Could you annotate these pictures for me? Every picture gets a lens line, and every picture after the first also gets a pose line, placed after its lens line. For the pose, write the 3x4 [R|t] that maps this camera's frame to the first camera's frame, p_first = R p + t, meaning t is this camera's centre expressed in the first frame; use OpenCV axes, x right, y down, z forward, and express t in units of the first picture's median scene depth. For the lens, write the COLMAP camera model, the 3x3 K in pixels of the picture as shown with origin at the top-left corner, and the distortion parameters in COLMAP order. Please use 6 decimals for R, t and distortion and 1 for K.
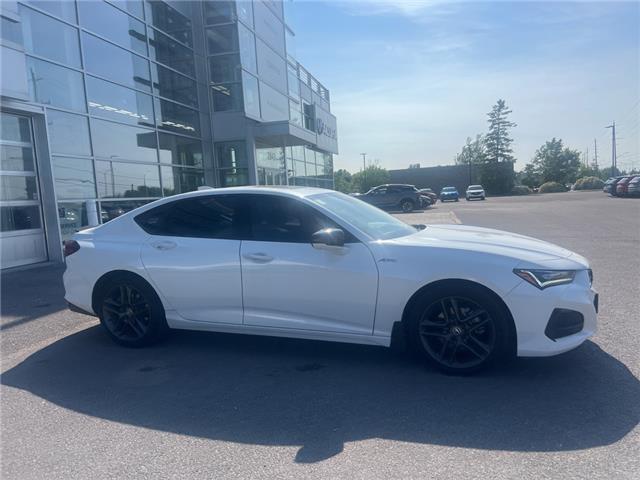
lens RADIAL K [[478.6, 0, 331.9], [0, 478.6, 238.8], [0, 0, 1]] dist [0.061988, -0.084411]
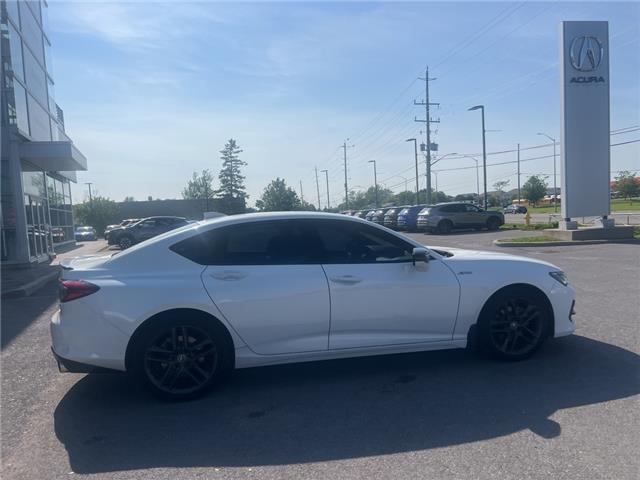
lens RADIAL K [[478.6, 0, 331.9], [0, 478.6, 238.8], [0, 0, 1]] dist [0.061988, -0.084411]
pose [[0.846775, -0.020107, 0.531572, -0.162877], [0.057693, 0.996862, -0.054196, 0.001261], [-0.528814, 0.076560, 0.845278, 0.034424]]
